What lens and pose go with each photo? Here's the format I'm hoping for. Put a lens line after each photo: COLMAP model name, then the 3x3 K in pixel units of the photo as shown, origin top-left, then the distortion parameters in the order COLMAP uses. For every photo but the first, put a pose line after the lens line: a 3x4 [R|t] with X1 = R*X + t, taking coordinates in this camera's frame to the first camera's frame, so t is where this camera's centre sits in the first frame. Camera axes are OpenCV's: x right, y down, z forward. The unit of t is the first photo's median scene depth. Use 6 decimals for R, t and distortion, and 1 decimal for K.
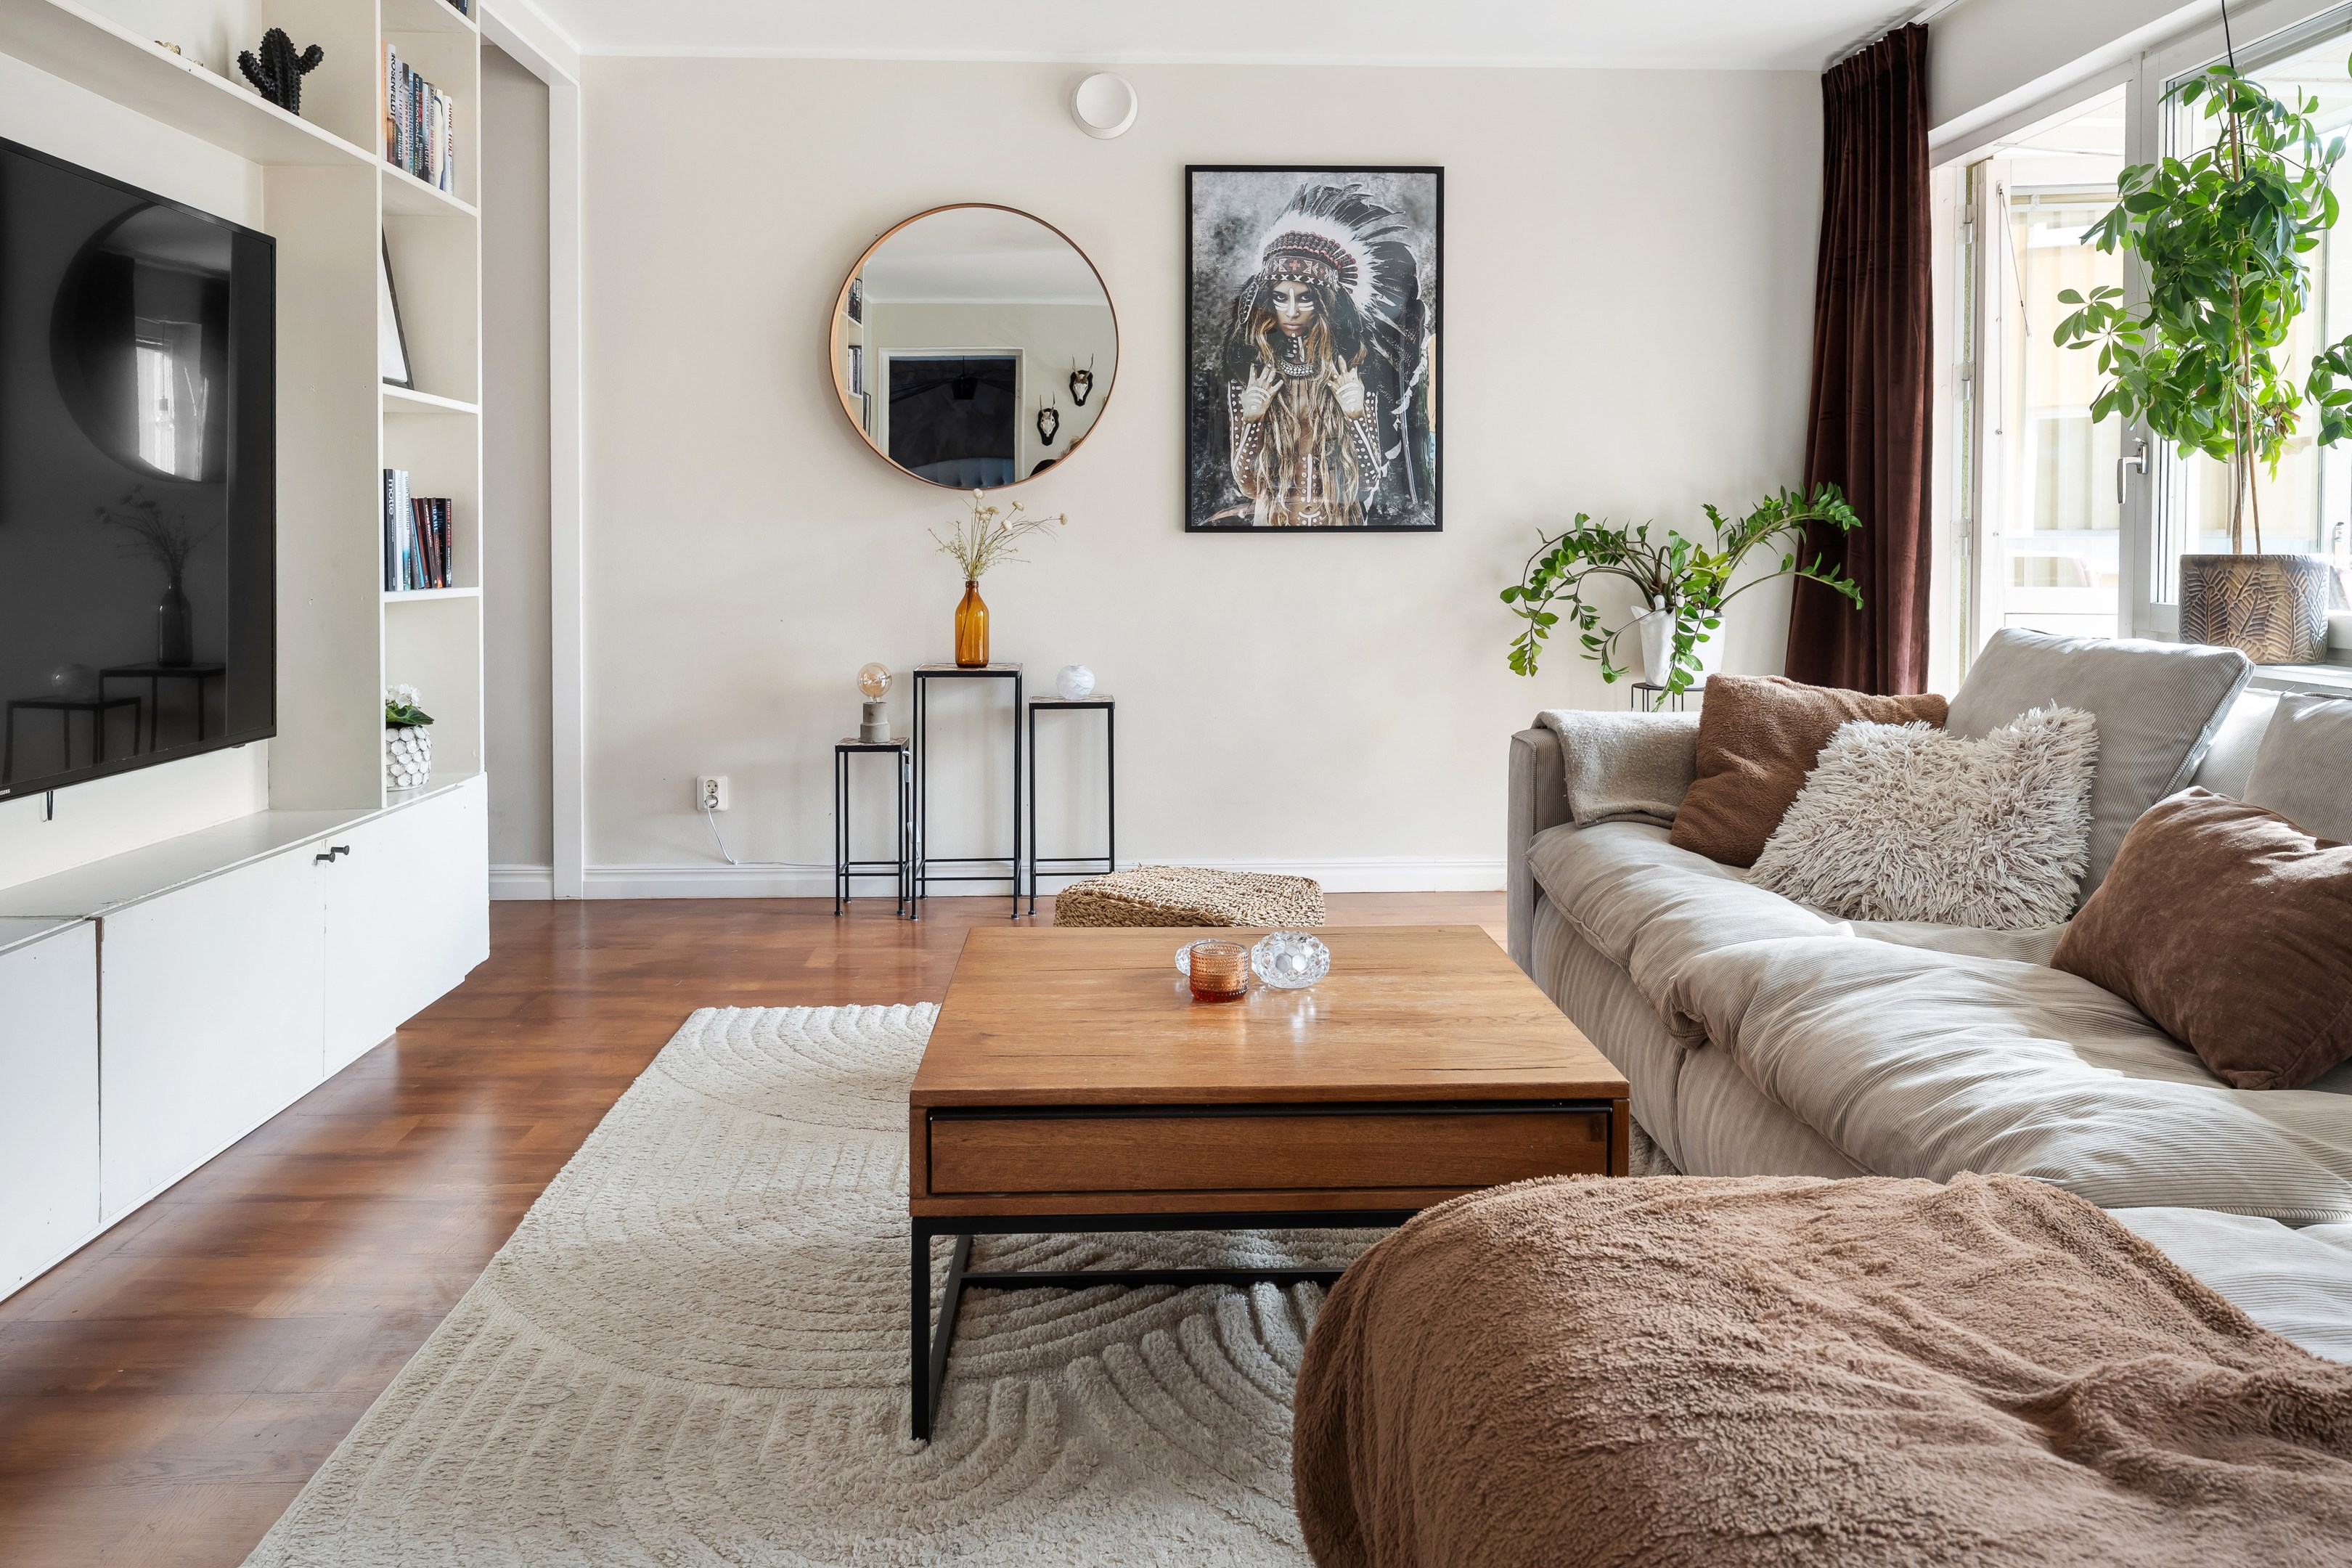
lens RADIAL K [[1694.4, 0, 1179.1], [0, 1694.4, 582.5], [0, 0, 1]] dist [-0.000531, -0.000075]
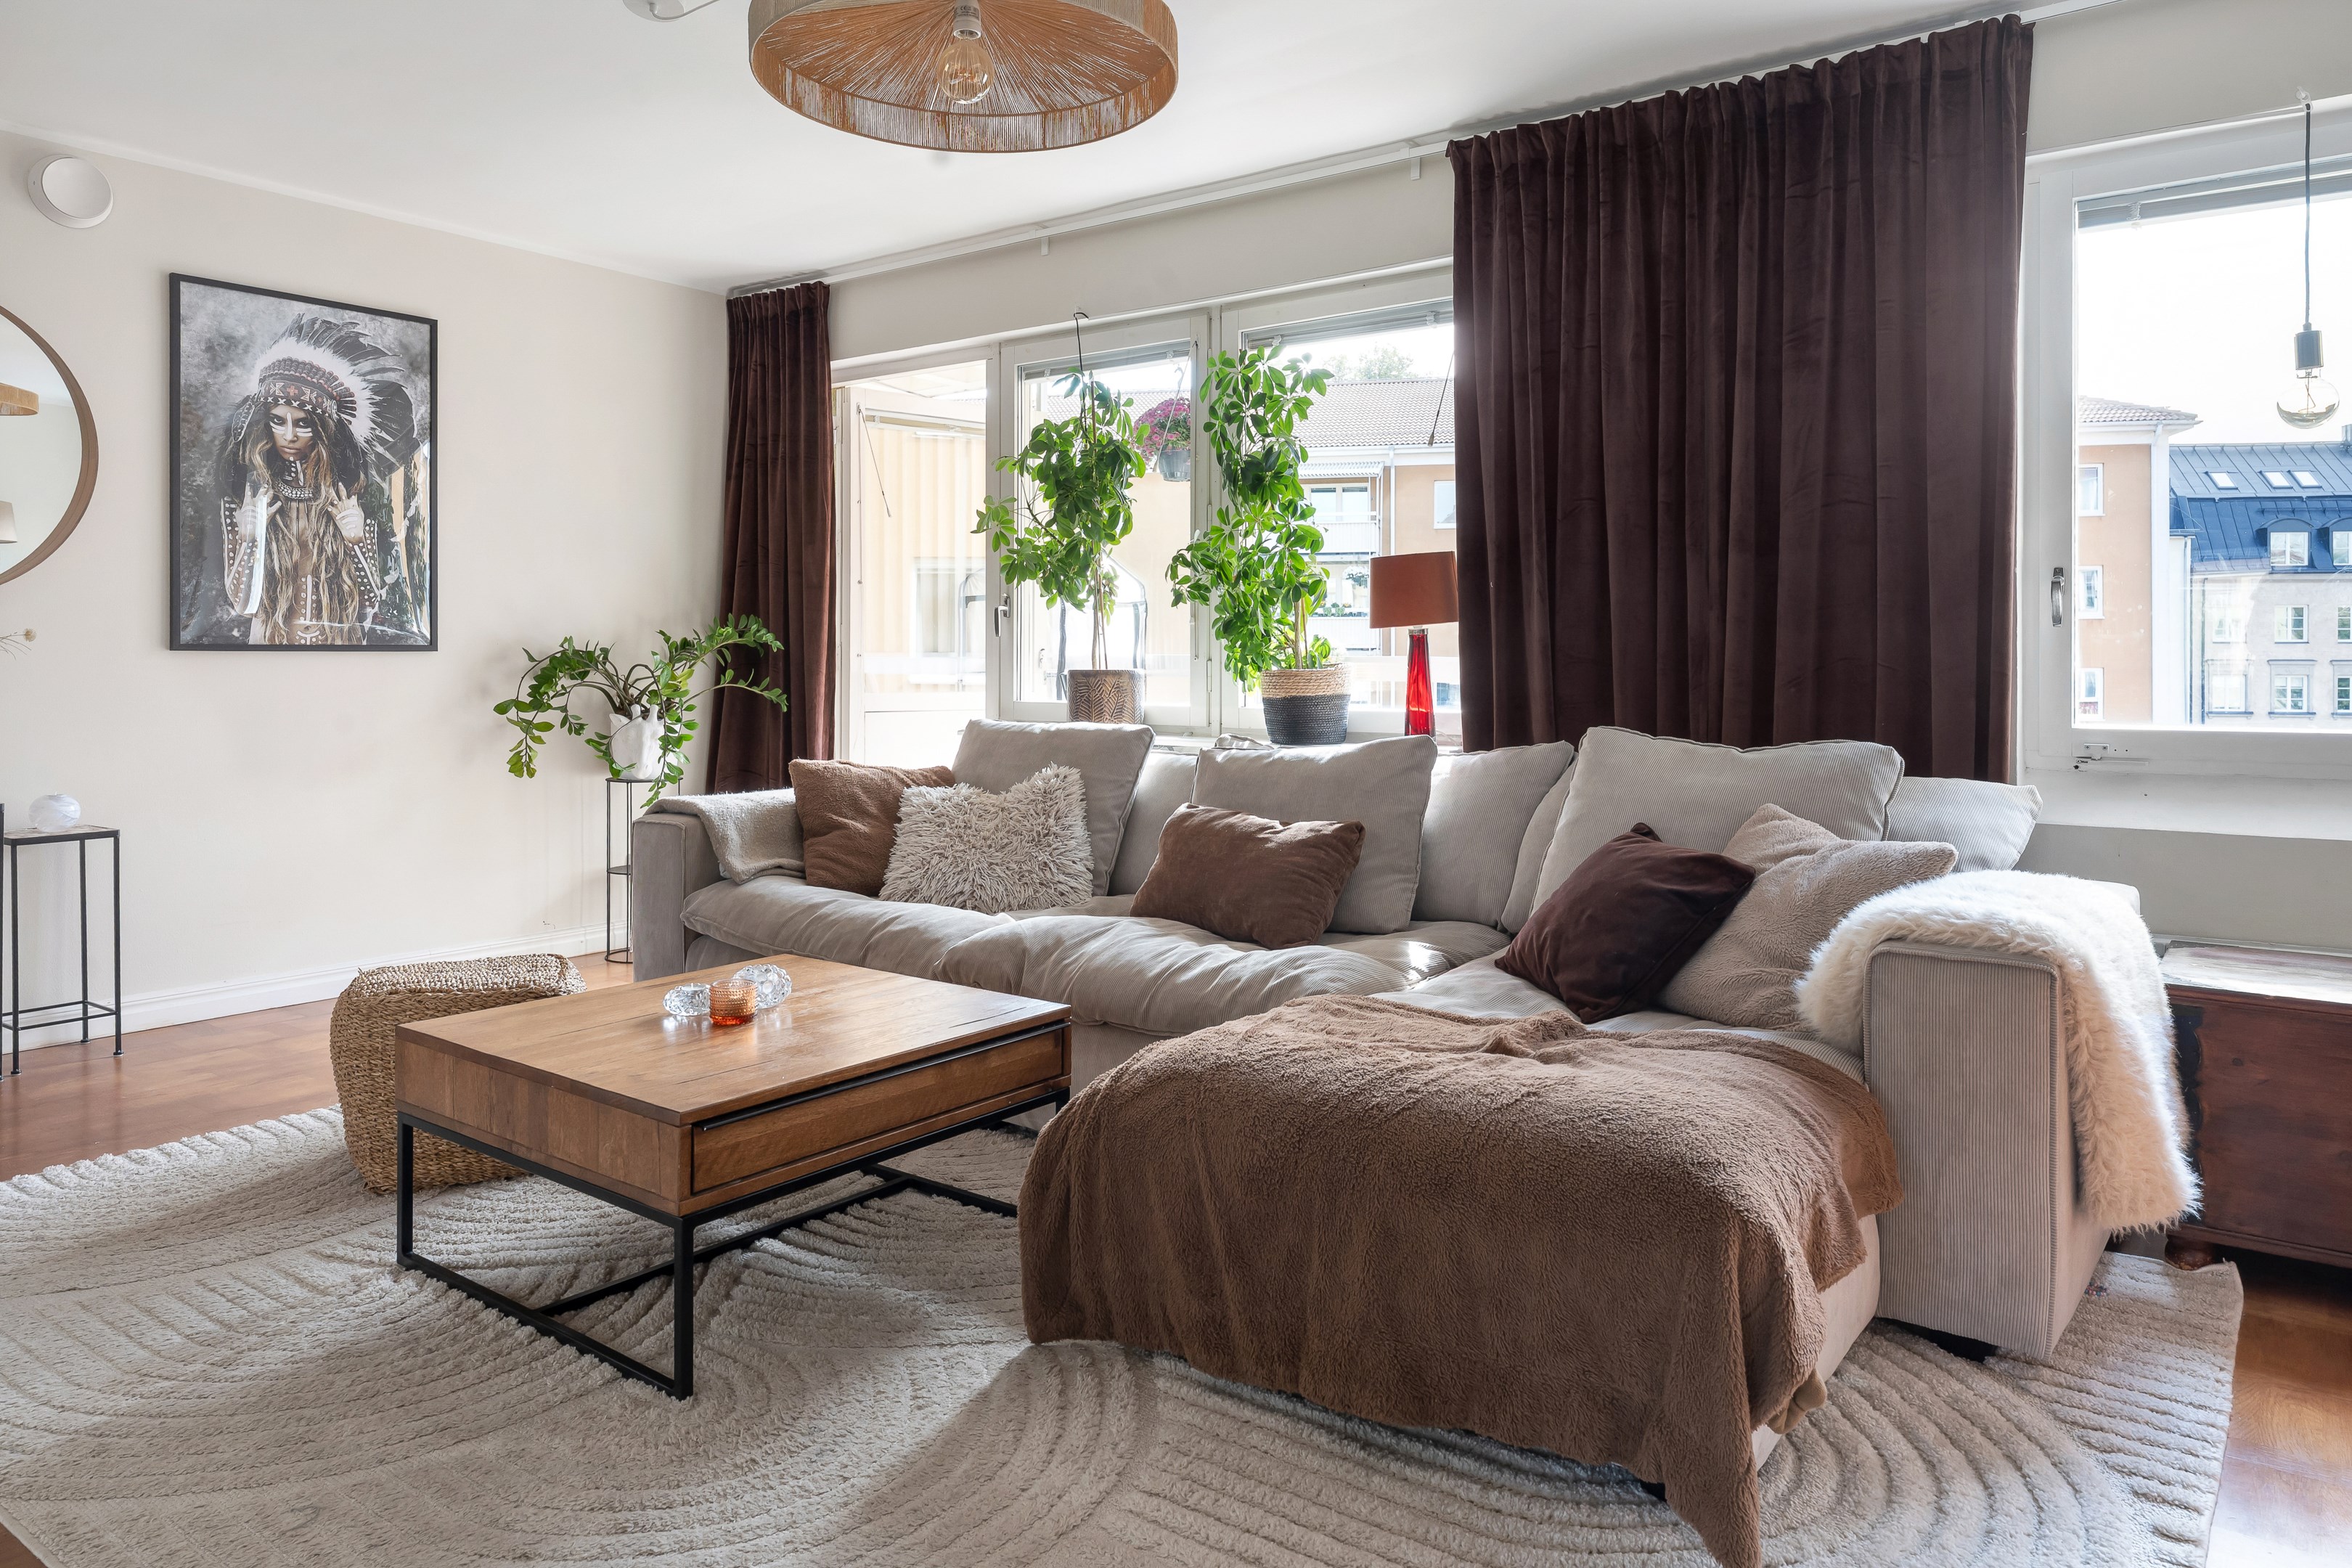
lens RADIAL K [[1515.3, 0, 1168.3], [0, 1515.3, 661.6], [0, 0, 1]] dist [0.000856, 0.000682]
pose [[0.637295, 0.000414, 0.770620, -0.301340], [0.016613, 0.999760, -0.014276, -0.001373], [-0.770441, 0.021901, 0.637136, 0.010330]]
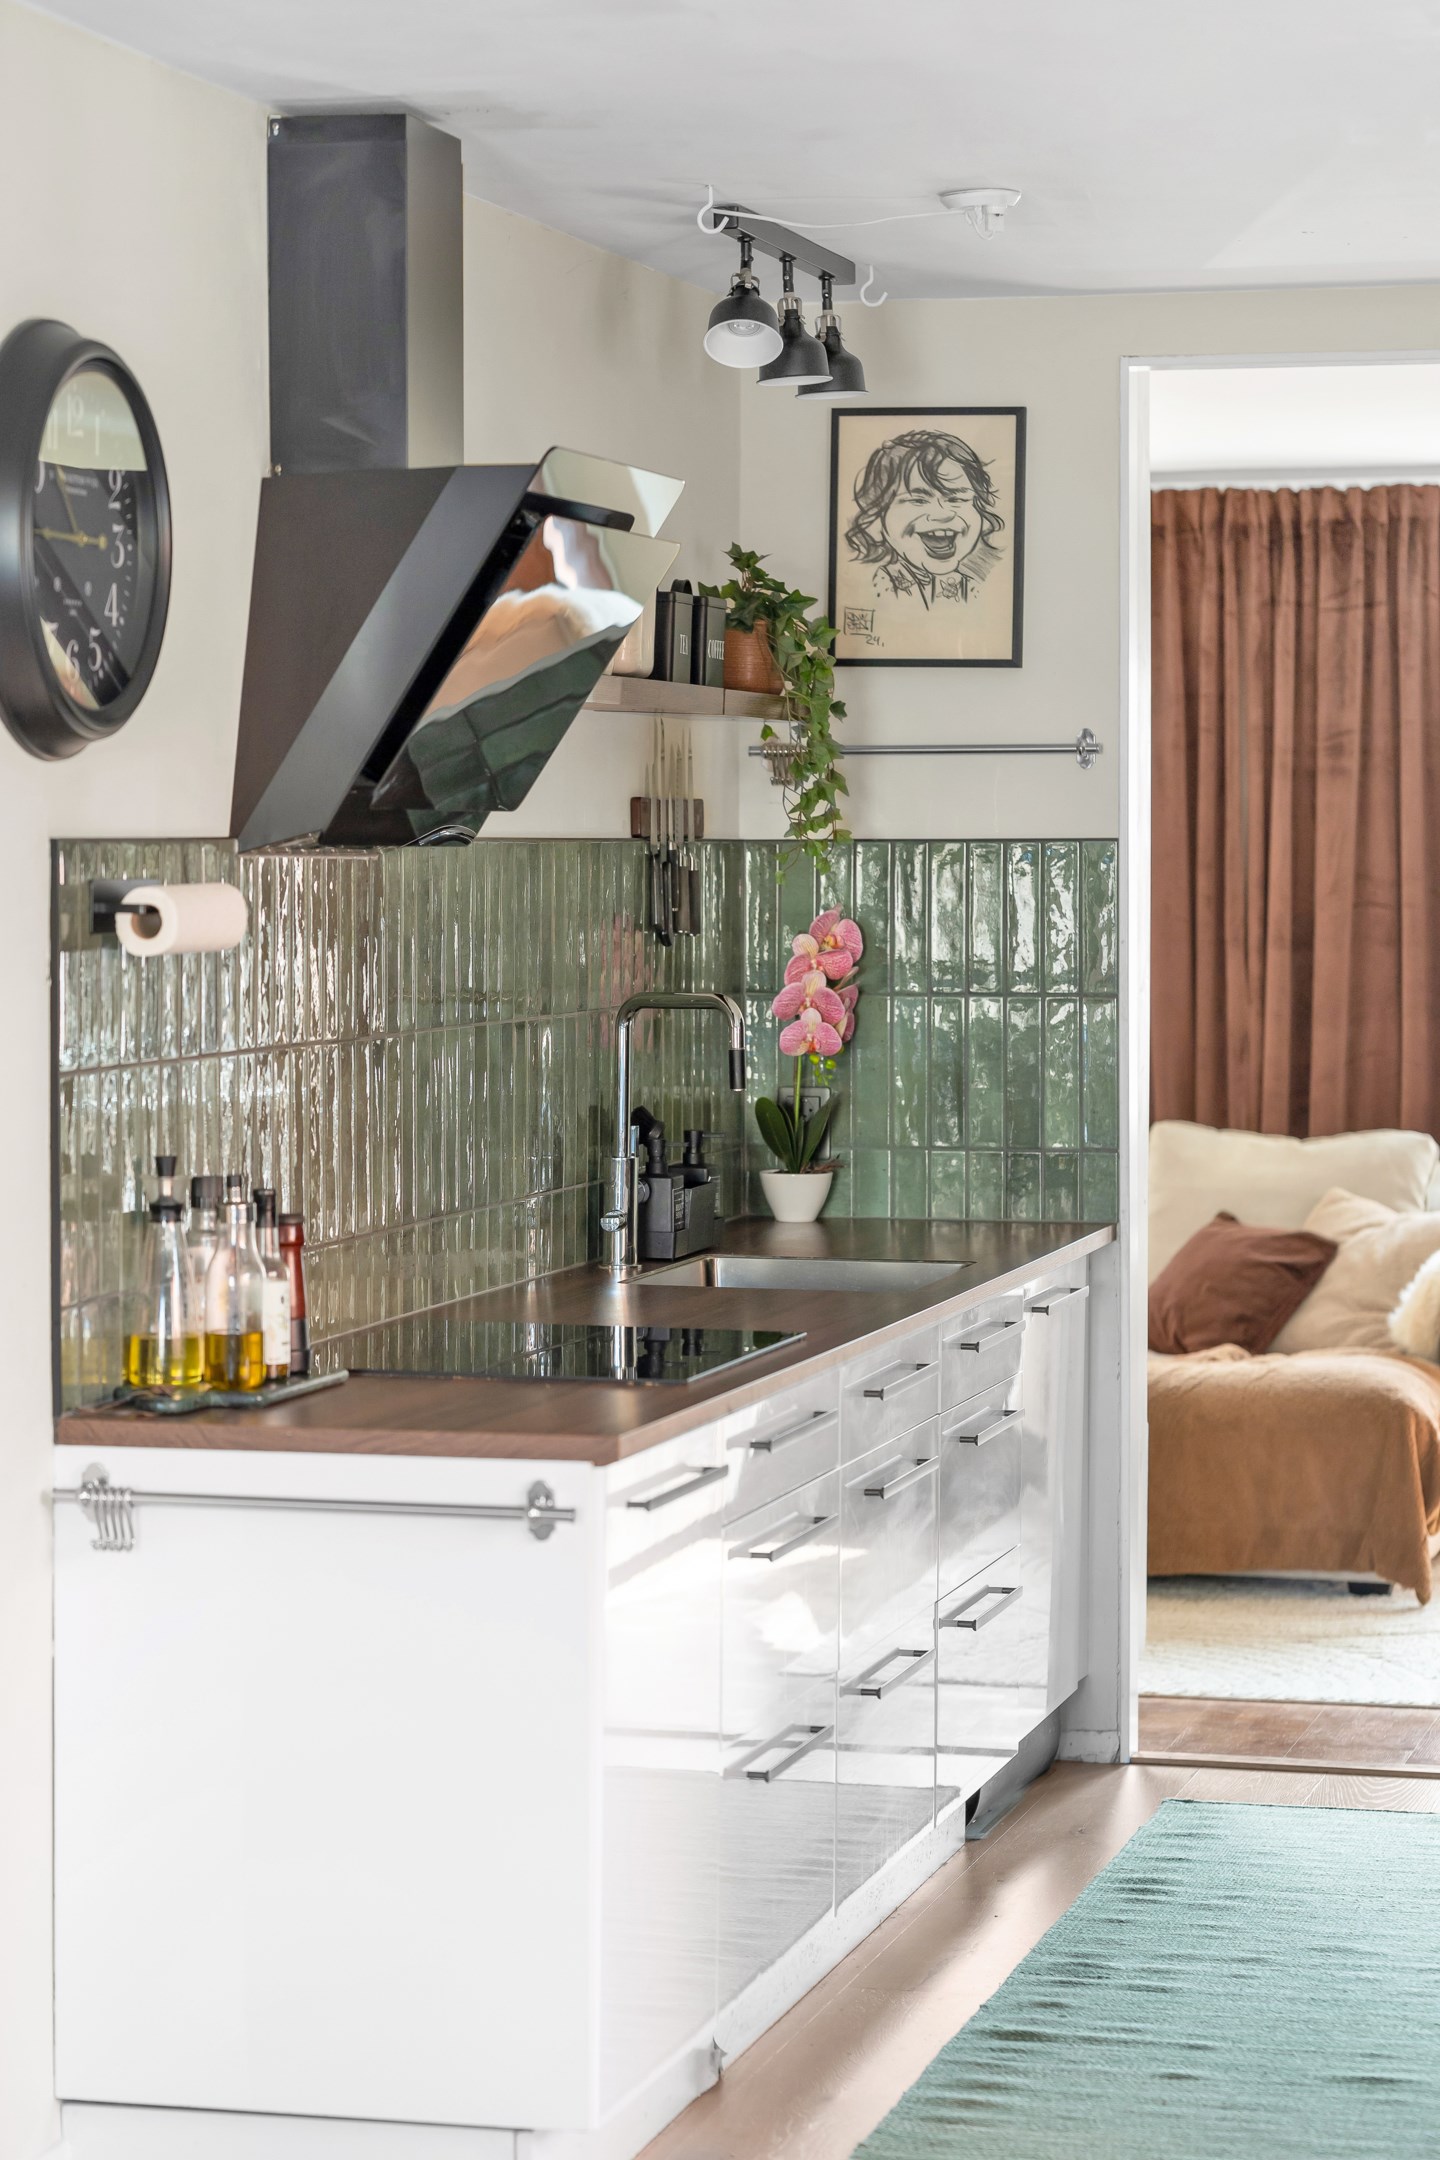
lens RADIAL K [[5148.8, 0, 718.1], [0, 5148.8, 1001.4], [0, 0, 1]] dist [-0.011104, 0.254907]
pose [[0.291245, -0.029544, 0.956192, -1.998630], [0.026521, 0.999388, 0.022800, -0.095132], [-0.956281, 0.018719, 0.291850, -0.204623]]
